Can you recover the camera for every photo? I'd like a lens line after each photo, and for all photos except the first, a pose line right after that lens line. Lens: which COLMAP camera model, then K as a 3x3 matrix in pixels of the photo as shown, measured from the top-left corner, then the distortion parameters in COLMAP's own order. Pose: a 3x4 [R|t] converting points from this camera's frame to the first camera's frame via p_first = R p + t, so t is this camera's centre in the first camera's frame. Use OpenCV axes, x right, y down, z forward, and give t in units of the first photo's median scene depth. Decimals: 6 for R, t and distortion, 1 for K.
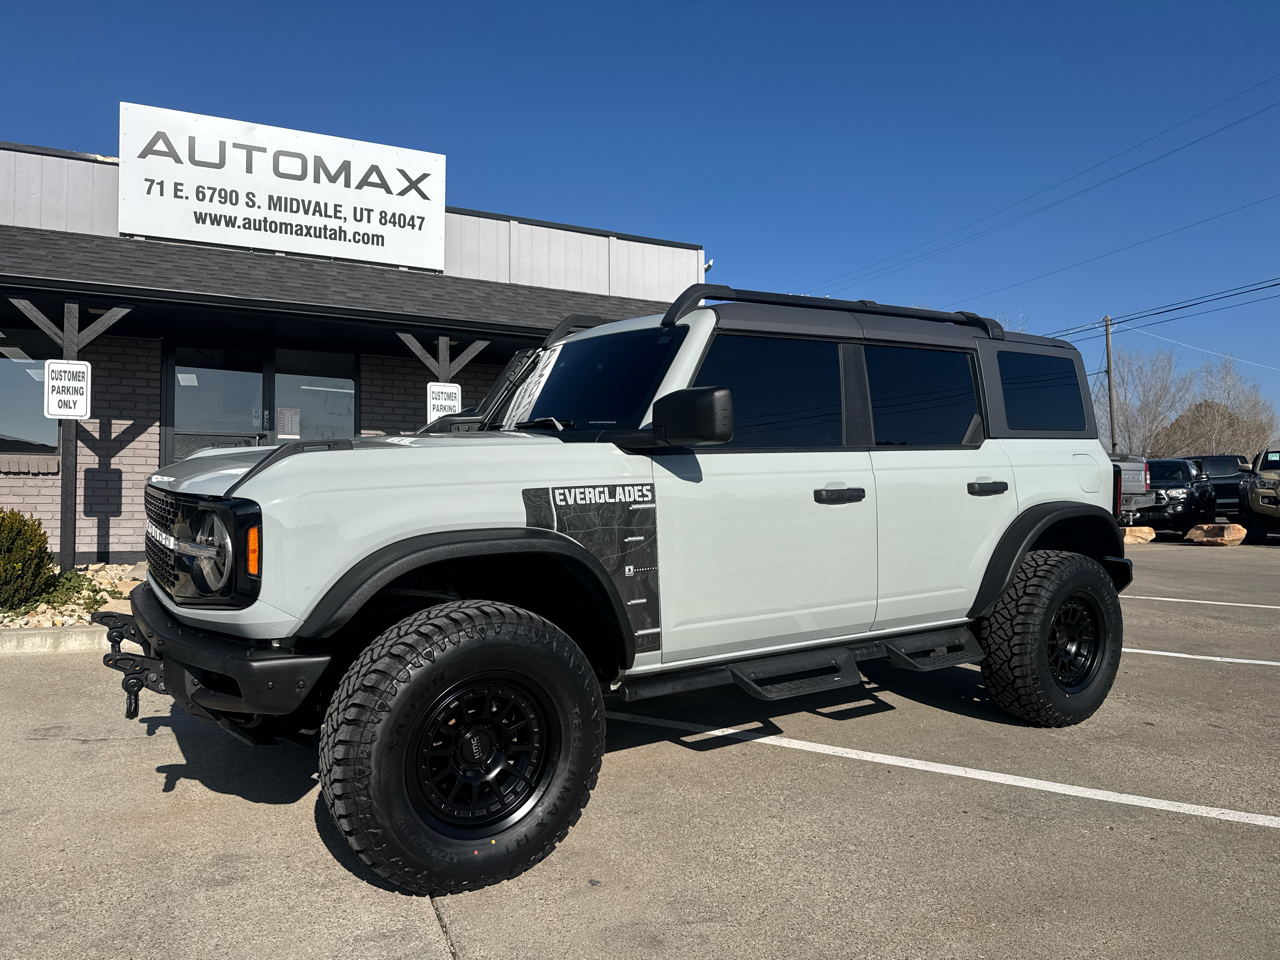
lens RADIAL K [[827.3, 0, 643.9], [0, 827.3, 485.2], [0, 0, 1]] dist [0.011391, -0.015525]
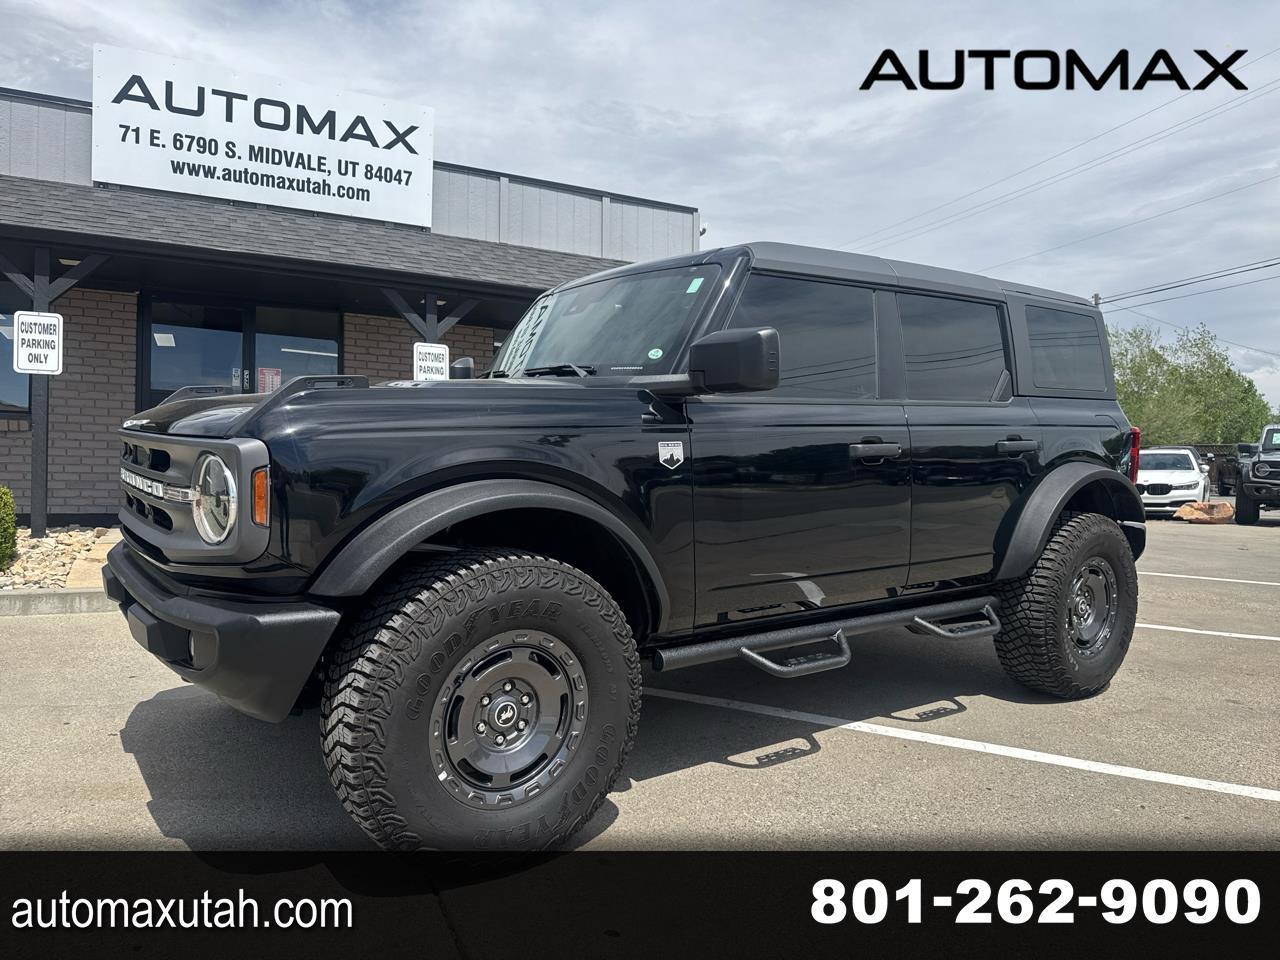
lens RADIAL K [[827.3, 0, 638.4], [0, 827.3, 481.8], [0, 0, 1]] dist [0.011391, -0.015525]
pose [[0.999817, 0.012534, 0.014471, -0.011428], [-0.012931, 0.999533, 0.027678, 0.007501], [-0.014117, -0.027860, 0.999512, 0.023309]]
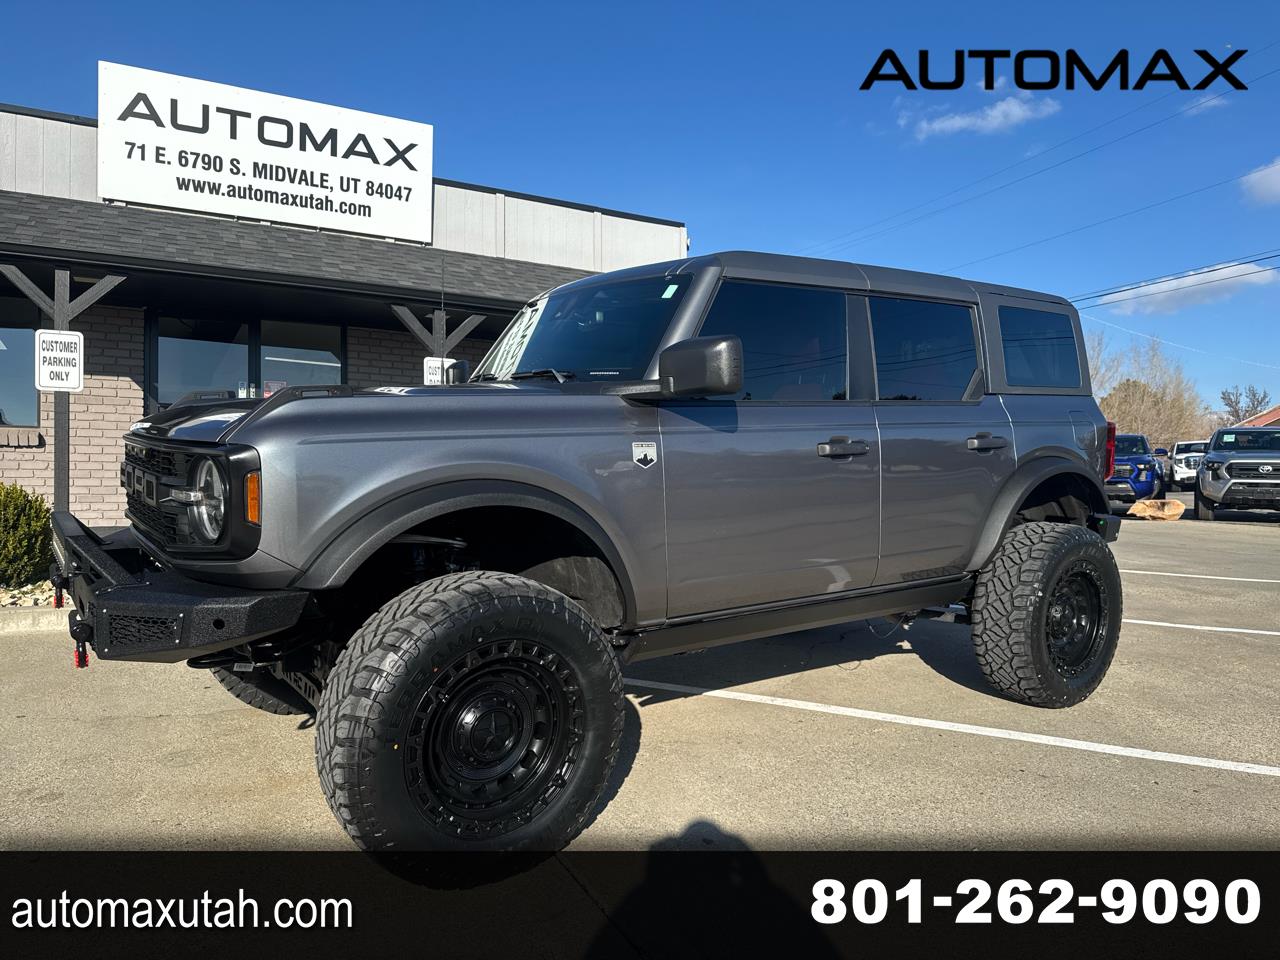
lens RADIAL K [[827.3, 0, 635.0], [0, 827.3, 480.0], [0, 0, 1]] dist [0.011391, -0.015525]
pose [[0.998022, 0.003336, 0.062782, -0.065295], [-0.004962, 0.999656, 0.025770, -0.003102], [-0.062675, -0.026031, 0.997694, -0.012056]]
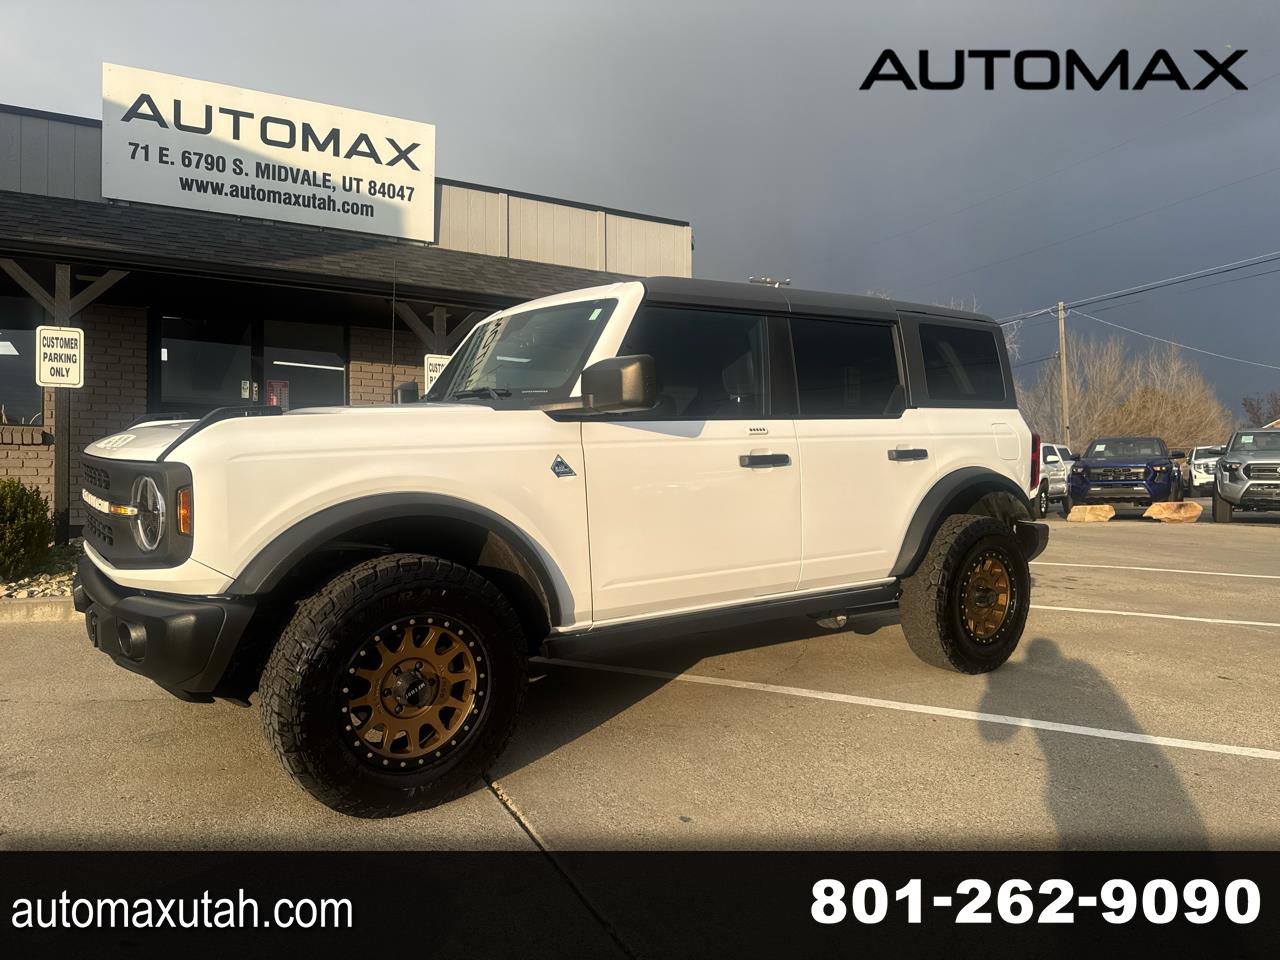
lens RADIAL K [[827.3, 0, 635.1], [0, 827.3, 483.7], [0, 0, 1]] dist [0.011391, -0.015525]
pose [[0.998987, 0.000435, 0.044991, -0.049925], [-0.001207, 0.999852, 0.017138, 0.012896], [-0.044977, -0.017175, 0.998840, -0.005774]]
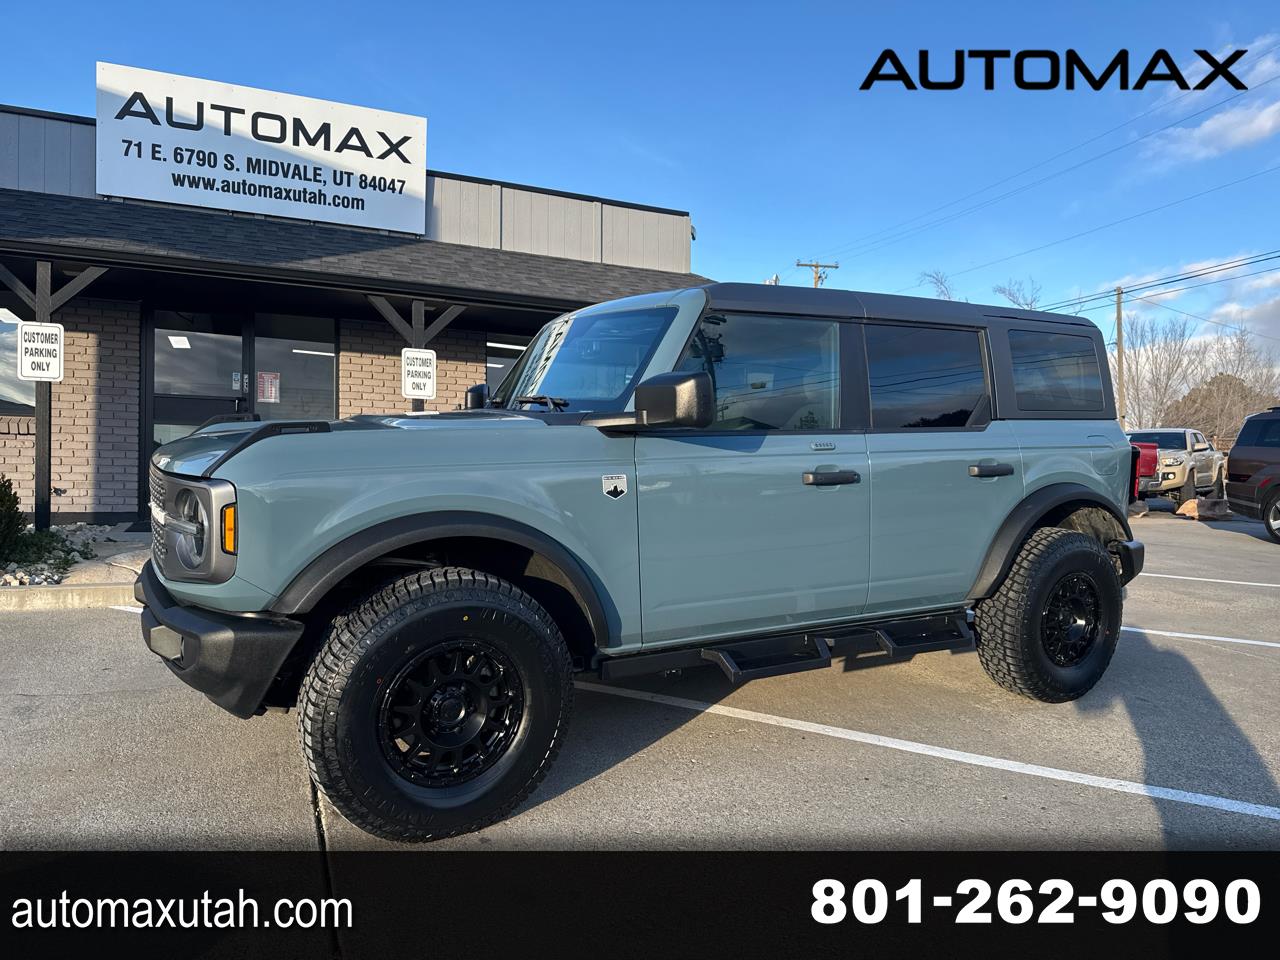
lens RADIAL K [[827.3, 0, 645.8], [0, 827.3, 479.7], [0, 0, 1]] dist [0.011391, -0.015525]
pose [[0.999858, 0.012789, -0.010938, 0.043238], [-0.012419, 0.999369, 0.033284, -0.001760], [0.011357, -0.033144, 0.999386, -0.004195]]
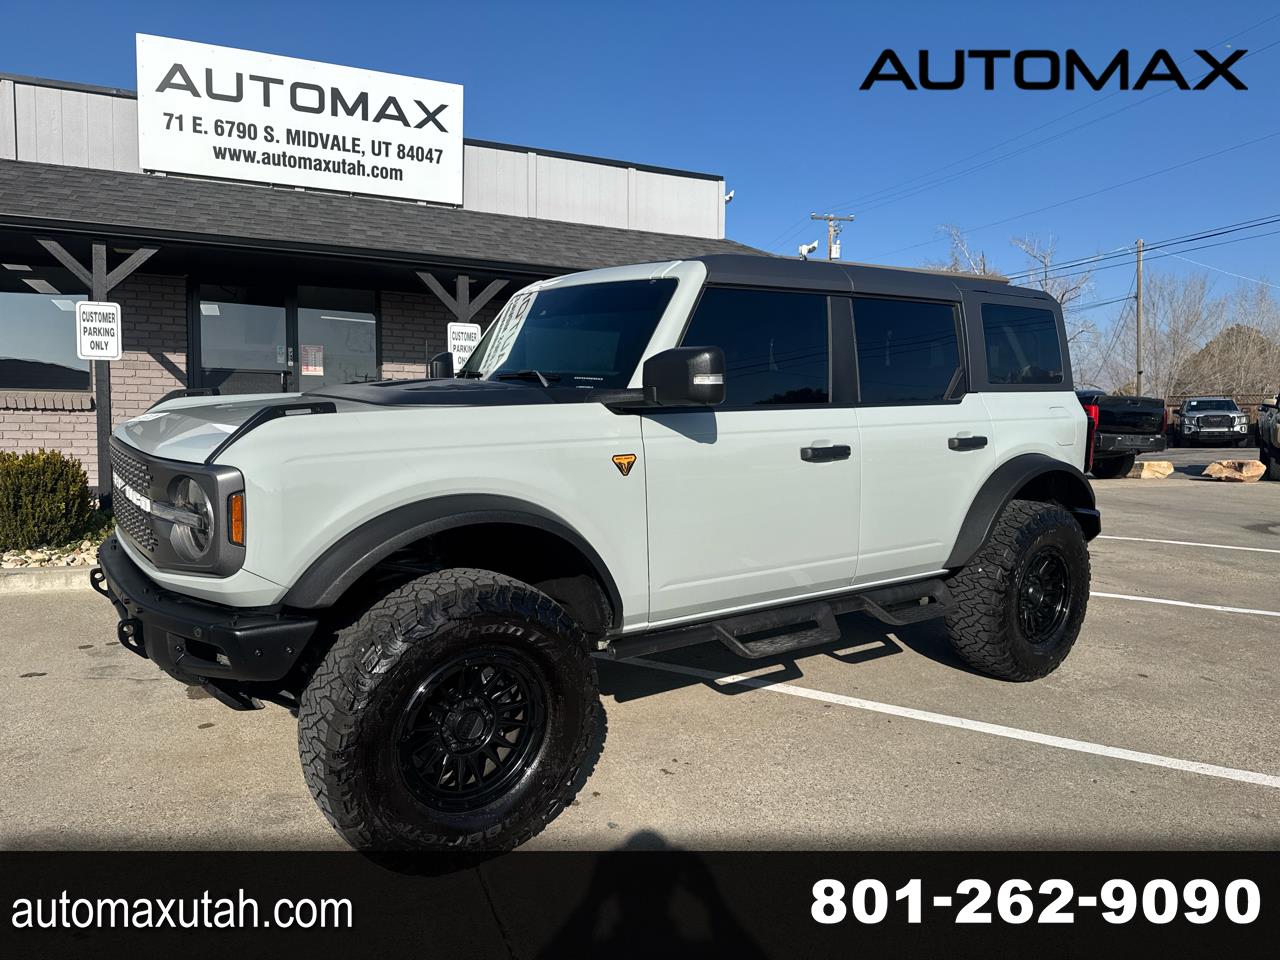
lens RADIAL K [[827.3, 0, 644.1], [0, 827.3, 473.6], [0, 0, 1]] dist [0.011391, -0.015525]
pose [[0.999752, 0.009097, -0.020330, 0.000041], [-0.007420, 0.996678, 0.081109, -0.021868], [0.021000, -0.080938, 0.996498, -0.015913]]
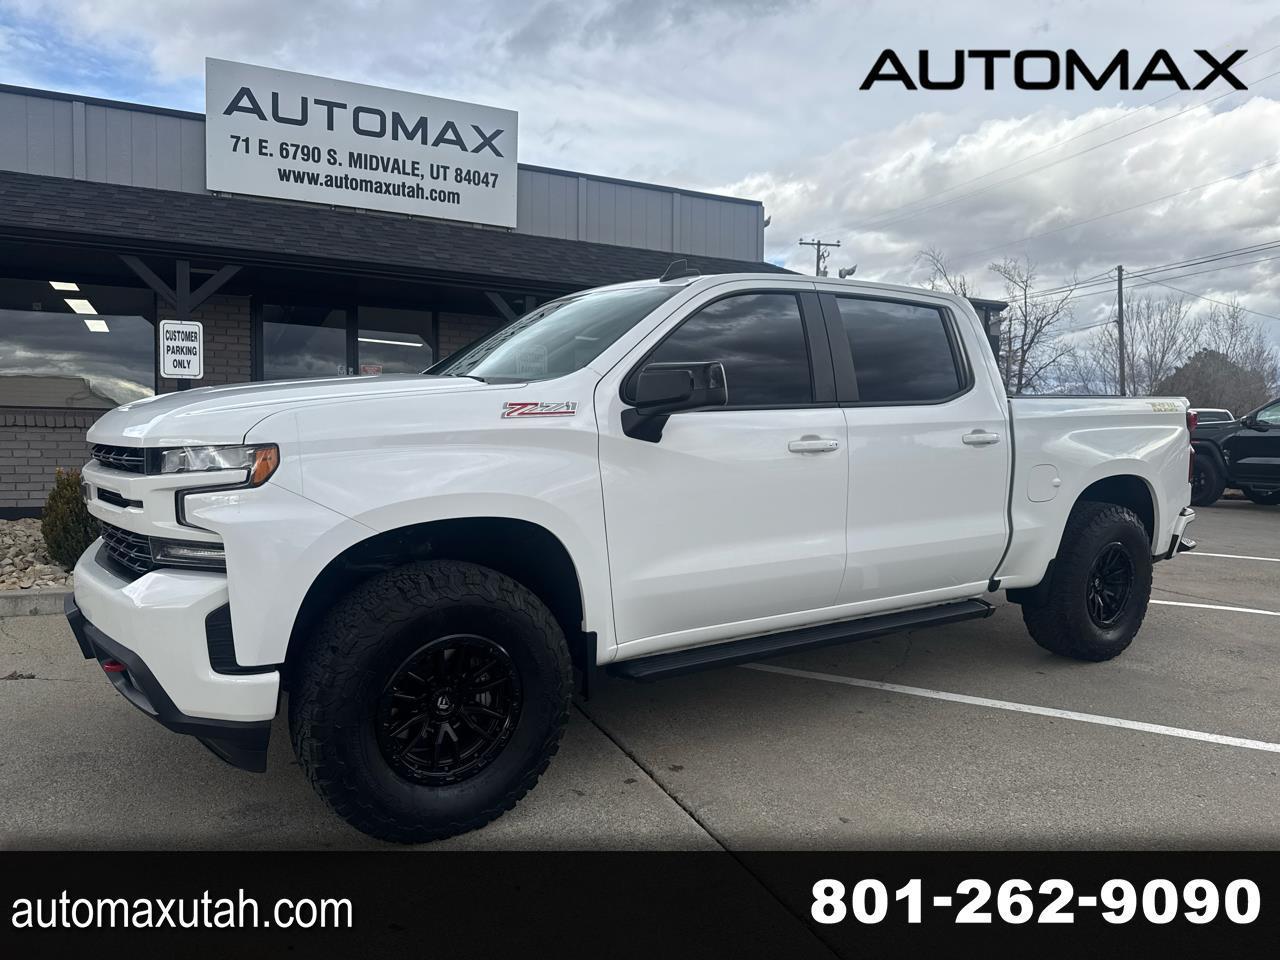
lens RADIAL K [[827.3, 0, 640.6], [0, 827.3, 476.7], [0, 0, 1]] dist [0.011391, -0.015525]
pose [[0.999964, 0.006215, 0.005706, -0.103129], [-0.006530, 0.998351, 0.057026, -0.015932], [-0.005342, -0.057061, 0.998356, -0.031515]]
